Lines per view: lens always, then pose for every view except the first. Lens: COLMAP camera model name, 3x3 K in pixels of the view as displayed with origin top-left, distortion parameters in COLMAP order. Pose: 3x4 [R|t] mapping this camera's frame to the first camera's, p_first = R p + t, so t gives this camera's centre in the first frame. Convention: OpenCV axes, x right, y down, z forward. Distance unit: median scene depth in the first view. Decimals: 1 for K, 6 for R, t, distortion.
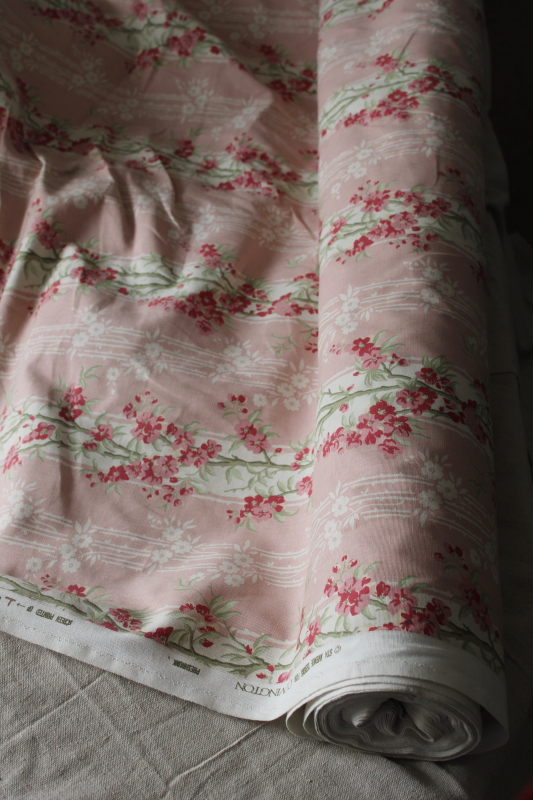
lens RADIAL K [[1207.9, 0, 272.7], [0, 1207.9, 401.5], [0, 0, 1]] dist [0.006438, 0.000000]
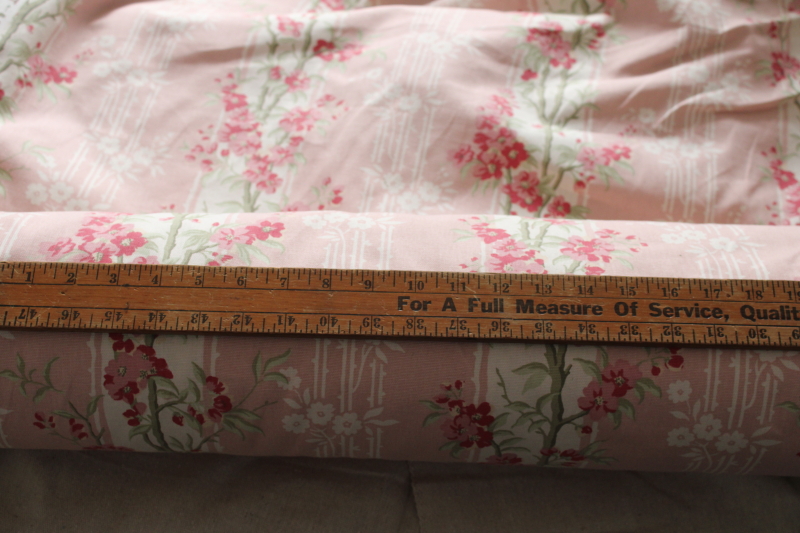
lens RADIAL K [[1207.9, 0, 406.3], [0, 1207.9, 265.0], [0, 0, 1]] dist [0.006438, 0.000000]
pose [[0.062952, 0.836733, -0.543981, 0.429437], [-0.764451, 0.390834, 0.512702, -0.413329], [0.641600, 0.383571, 0.664245, 0.519227]]
